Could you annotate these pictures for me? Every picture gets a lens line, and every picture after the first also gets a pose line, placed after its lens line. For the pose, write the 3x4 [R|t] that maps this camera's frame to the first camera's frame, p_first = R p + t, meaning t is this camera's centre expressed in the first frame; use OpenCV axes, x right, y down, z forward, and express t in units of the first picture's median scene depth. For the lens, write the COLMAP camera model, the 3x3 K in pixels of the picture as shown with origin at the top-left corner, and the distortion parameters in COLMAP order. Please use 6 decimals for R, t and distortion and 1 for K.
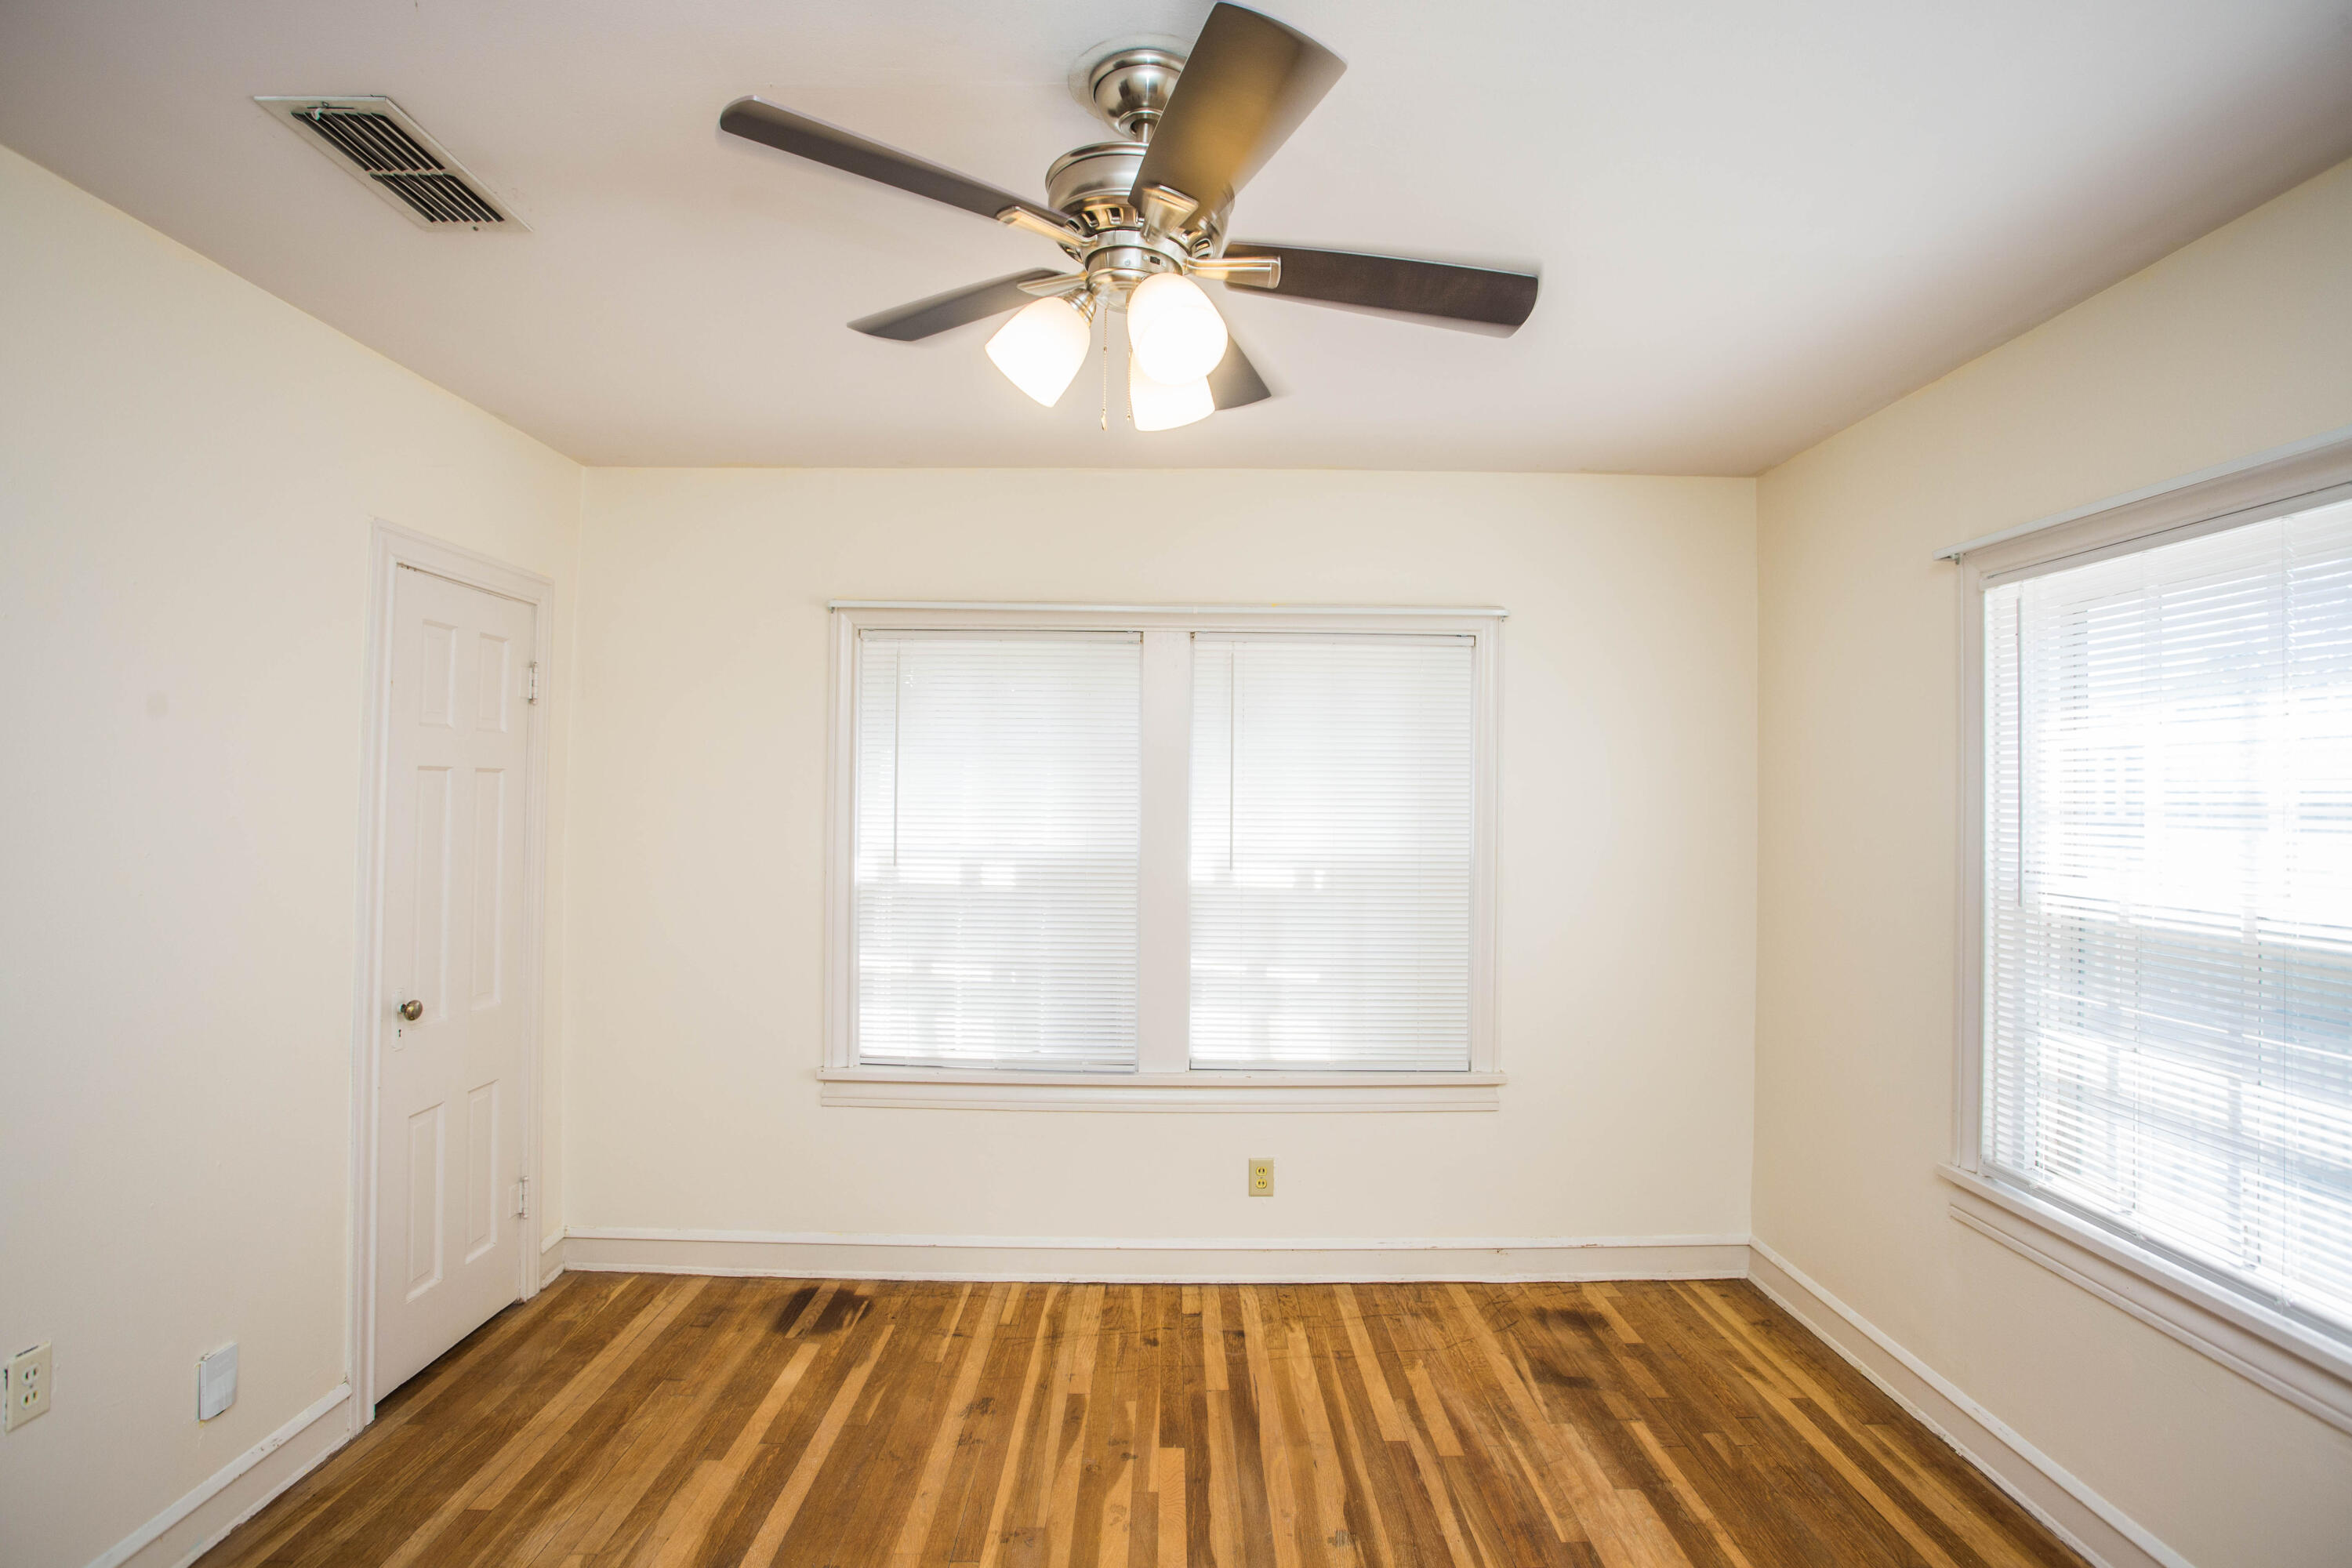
lens RADIAL K [[1135.8, 0, 1163.9], [0, 1135.8, 773.7], [0, 0, 1]] dist [-0.040921, 0.001813]
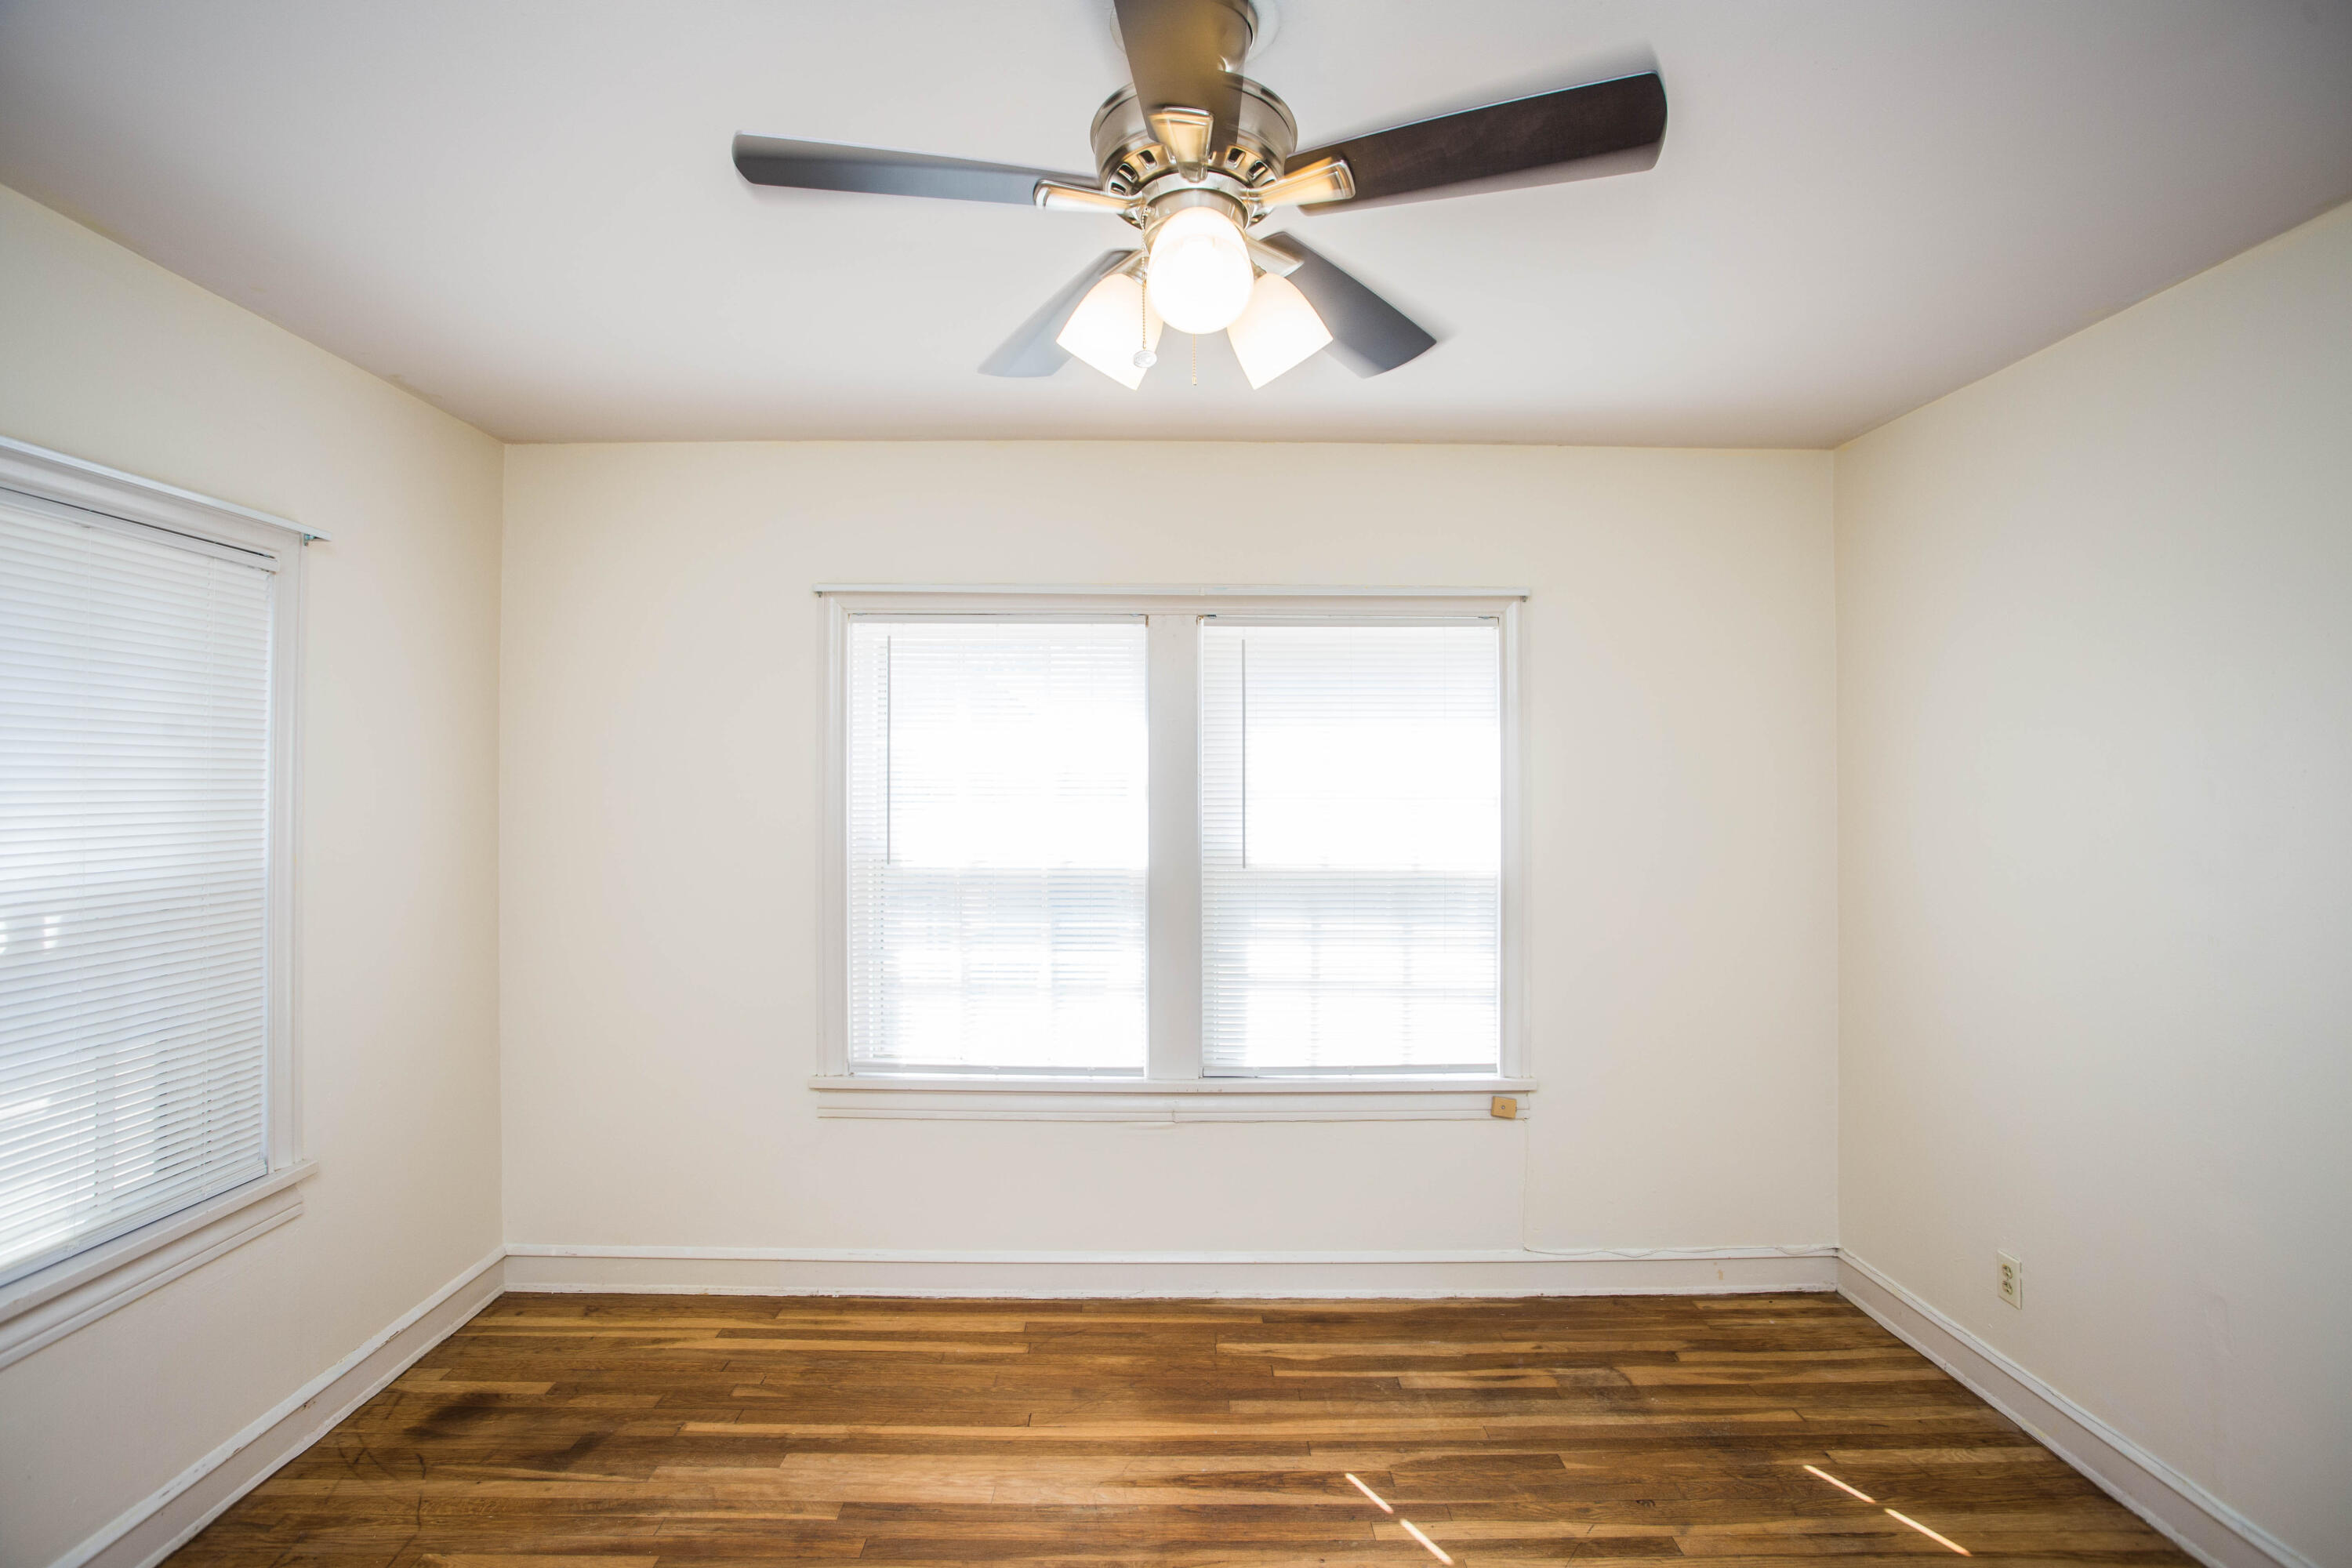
lens RADIAL K [[1135.8, 0, 1161.0], [0, 1135.8, 792.0], [0, 0, 1]] dist [-0.040921, 0.001813]
pose [[-0.012359, -0.014210, 0.999823, -0.522347], [-0.024699, 0.999598, 0.013901, 0.003411], [-0.999619, -0.024523, -0.012705, 0.582630]]
